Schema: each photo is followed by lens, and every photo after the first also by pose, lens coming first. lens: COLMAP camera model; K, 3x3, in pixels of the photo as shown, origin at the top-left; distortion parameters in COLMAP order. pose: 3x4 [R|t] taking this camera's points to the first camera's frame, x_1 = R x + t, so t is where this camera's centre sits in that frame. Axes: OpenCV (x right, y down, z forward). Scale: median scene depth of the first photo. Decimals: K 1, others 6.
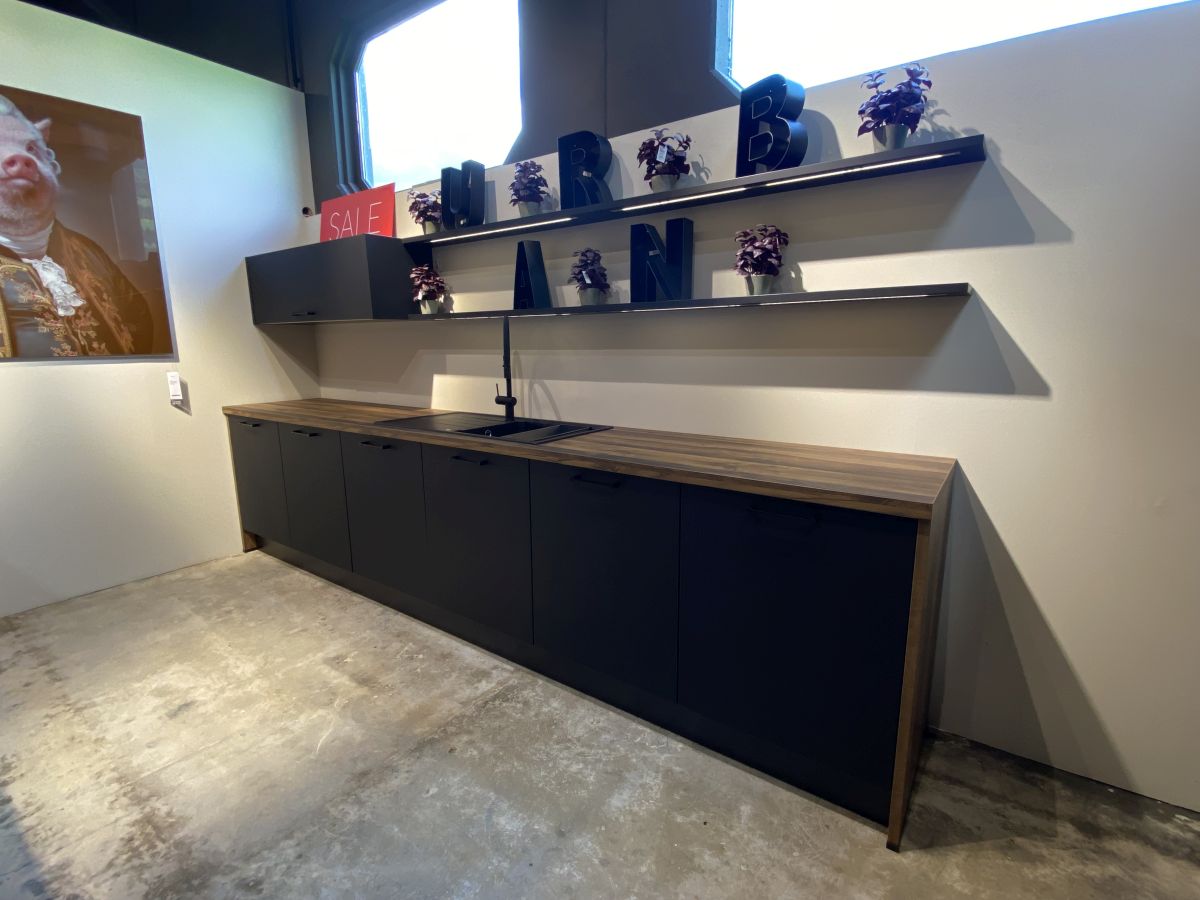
lens RADIAL K [[570.1, 0, 600.0], [0, 570.1, 450.0], [0, 0, 1]] dist [0.024392, -0.022165]
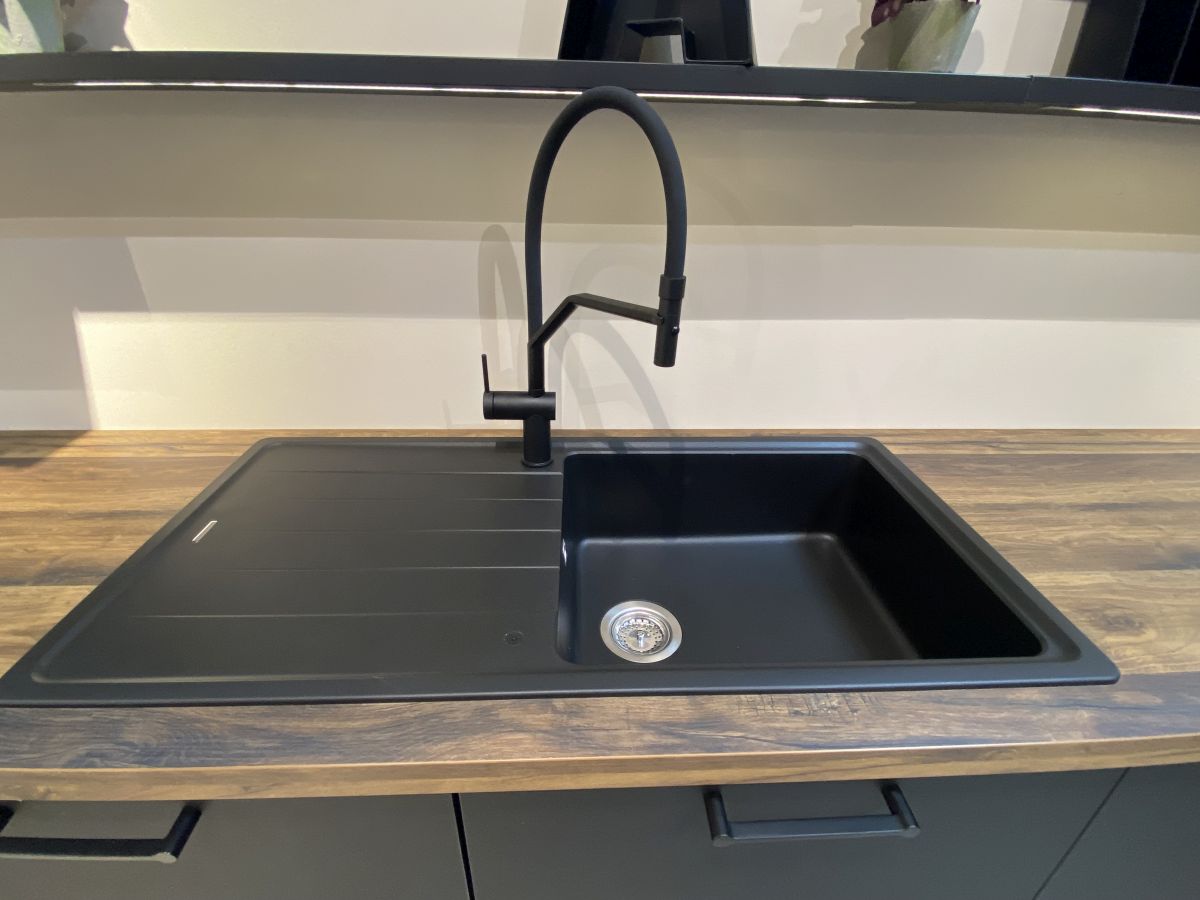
lens RADIAL K [[570.1, 0, 600.0], [0, 570.1, 450.0], [0, 0, 1]] dist [0.024392, -0.022165]
pose [[0.772387, -0.216324, 0.597179, -0.350783], [0.095415, 0.969062, 0.227627, -0.137036], [-0.627945, -0.118837, 0.769131, 0.800208]]
